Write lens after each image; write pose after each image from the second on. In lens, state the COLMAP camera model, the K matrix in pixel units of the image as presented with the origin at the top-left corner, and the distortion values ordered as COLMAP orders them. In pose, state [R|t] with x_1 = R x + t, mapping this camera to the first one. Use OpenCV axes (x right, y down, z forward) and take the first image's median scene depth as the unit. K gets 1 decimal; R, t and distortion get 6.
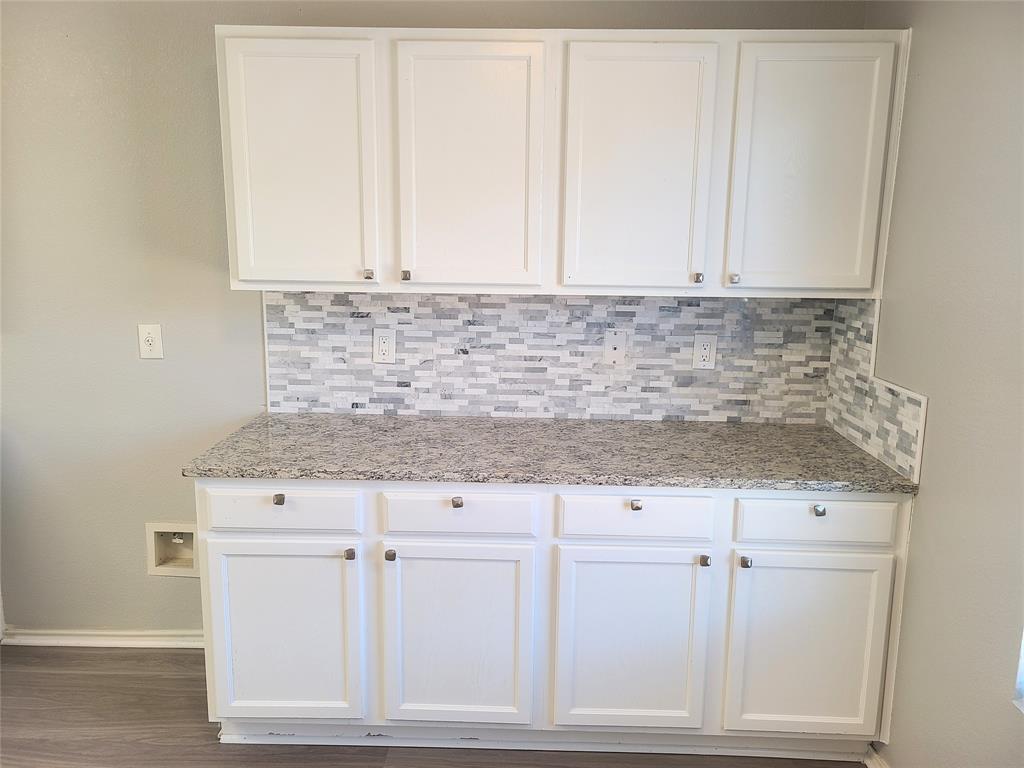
lens RADIAL K [[779.1, 0, 508.3], [0, 779.1, 379.0], [0, 0, 1]] dist [0.046616, -0.026490]
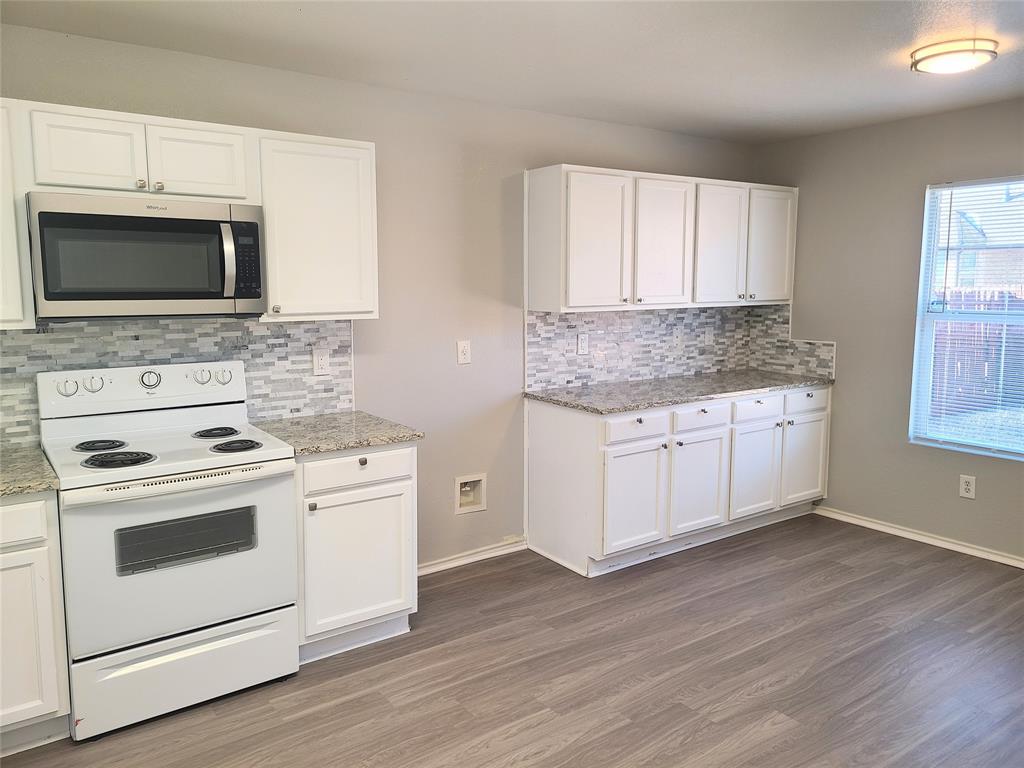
lens RADIAL K [[768.7, 0, 492.5], [0, 768.7, 372.9], [0, 0, 1]] dist [0.064677, -0.037694]
pose [[0.804574, -0.087591, 0.587357, -1.306205], [0.121067, 0.992484, -0.017834, 0.024813], [-0.581381, 0.085458, 0.809131, -0.228329]]
